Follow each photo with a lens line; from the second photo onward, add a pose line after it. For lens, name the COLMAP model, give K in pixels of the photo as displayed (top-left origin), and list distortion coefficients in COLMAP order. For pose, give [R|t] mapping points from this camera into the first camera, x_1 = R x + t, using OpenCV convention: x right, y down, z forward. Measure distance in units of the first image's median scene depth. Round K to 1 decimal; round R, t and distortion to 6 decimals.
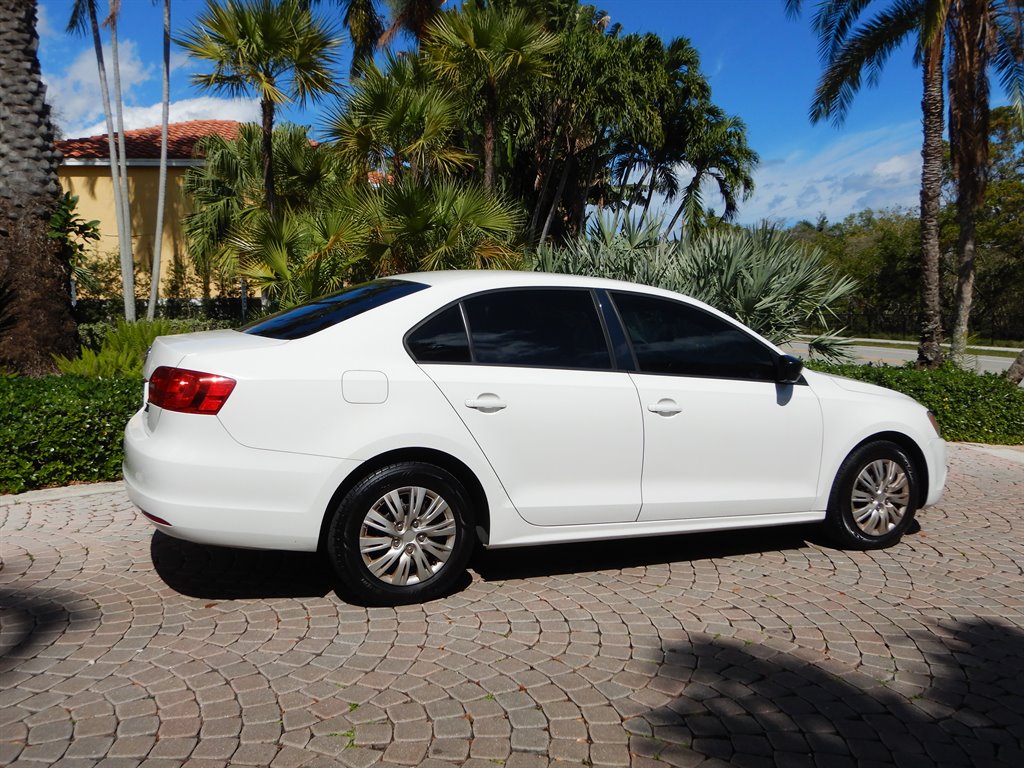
lens RADIAL K [[868.9, 0, 513.8], [0, 868.9, 380.3], [0, 0, 1]] dist [0.013754, -0.000857]
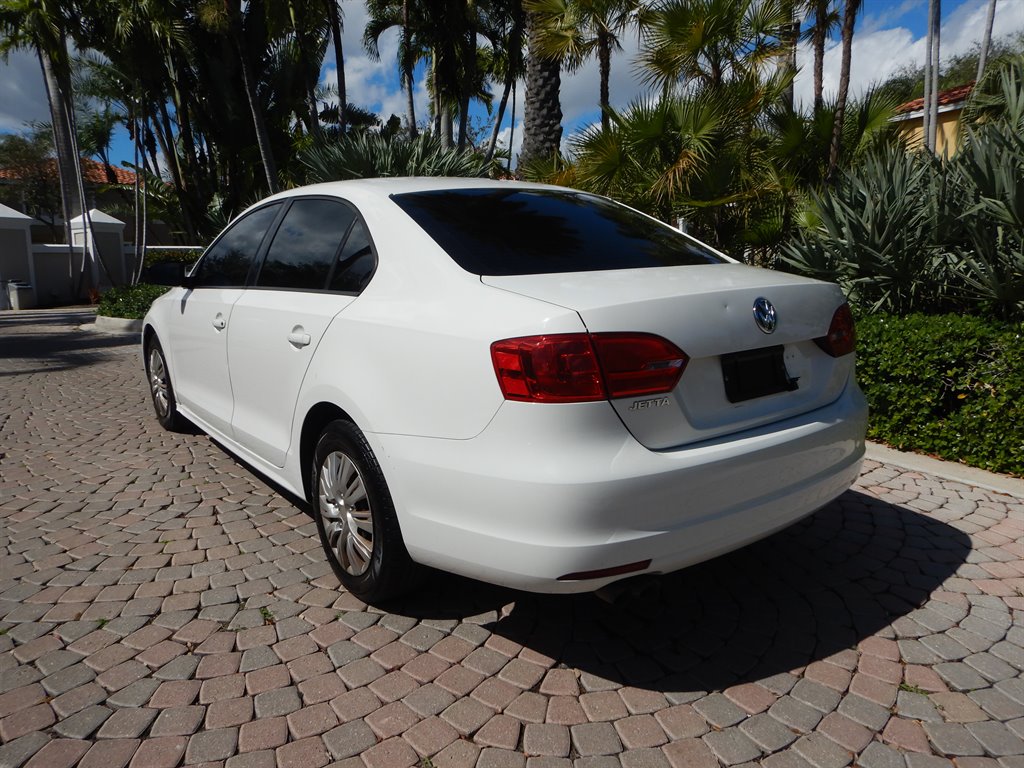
lens RADIAL K [[735.6, 0, 510.8], [0, 735.6, 382.2], [0, 0, 1]] dist [0.008285, 0.001228]
pose [[0.313540, 0.162361, -0.935592, 0.633350], [-0.078767, 0.986325, 0.144769, -0.024969], [0.946303, 0.028303, 0.322041, 0.583700]]
